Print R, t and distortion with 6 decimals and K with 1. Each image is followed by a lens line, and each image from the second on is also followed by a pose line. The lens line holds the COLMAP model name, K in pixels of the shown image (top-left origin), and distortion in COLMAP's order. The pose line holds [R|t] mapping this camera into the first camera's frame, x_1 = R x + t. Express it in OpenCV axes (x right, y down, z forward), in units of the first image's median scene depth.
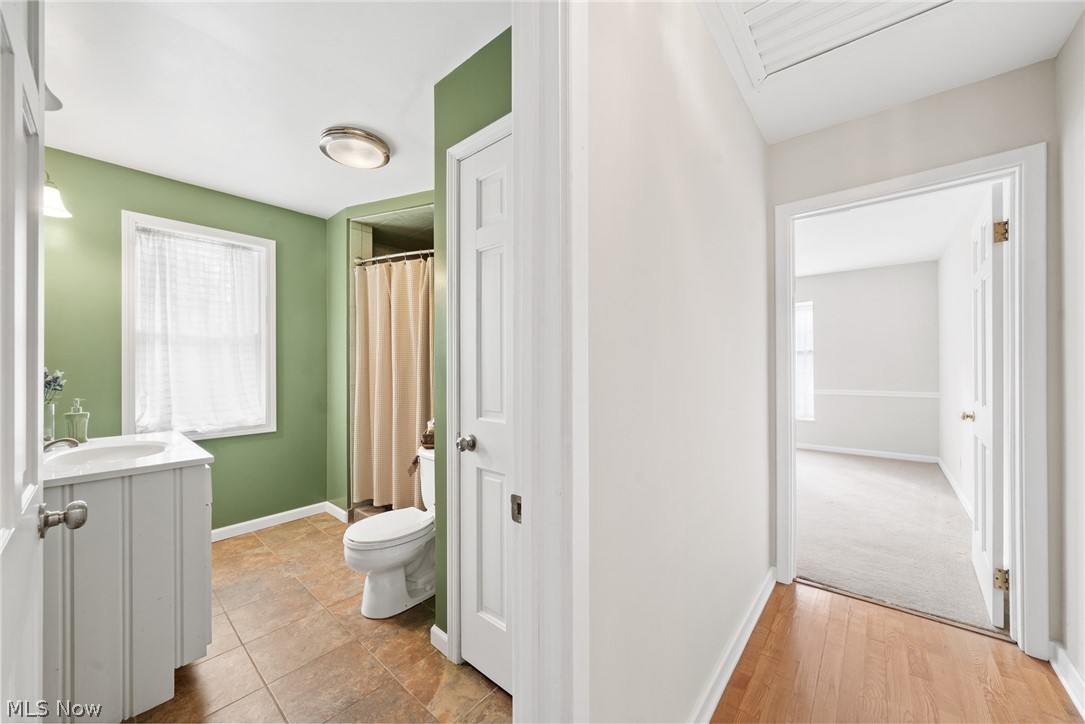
lens RADIAL K [[394.2, 0, 545.0], [0, 394.2, 363.1], [0, 0, 1]] dist [-0.002236, -0.000310]
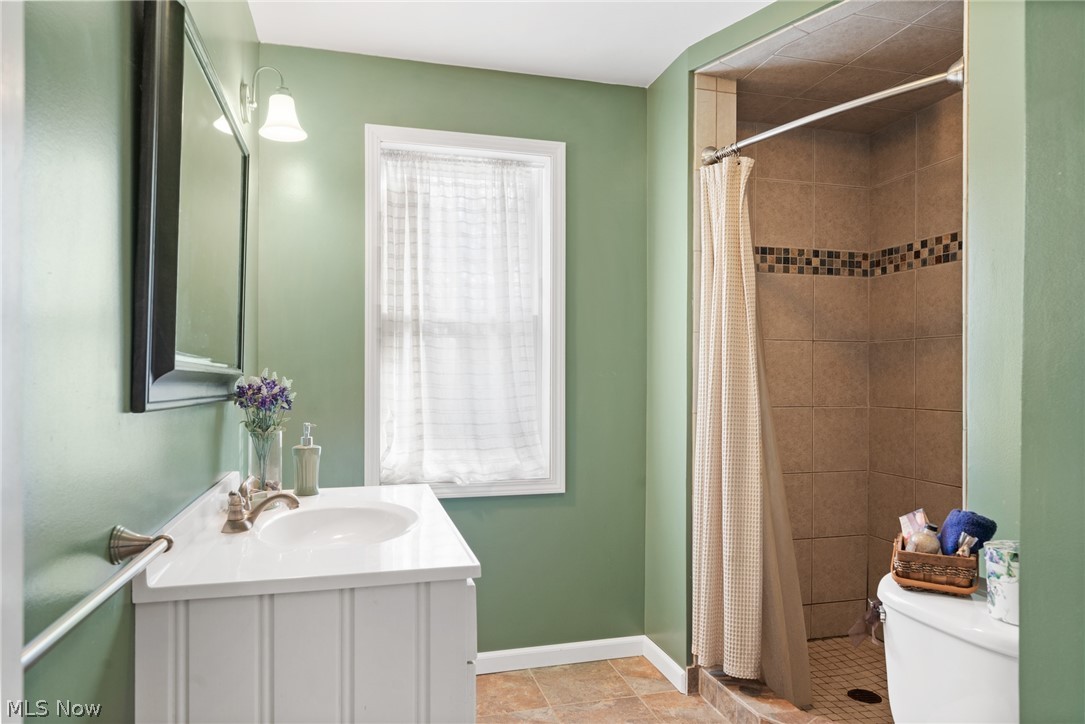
lens RADIAL K [[687.9, 0, 542.0], [0, 687.9, 366.6], [0, 0, 1]] dist [0.002883, 0.000132]
pose [[0.825204, -0.000385, -0.564835, -0.192367], [-0.002649, 0.999986, -0.004552, 0.003741], [0.564829, 0.005252, 0.825191, 0.219642]]
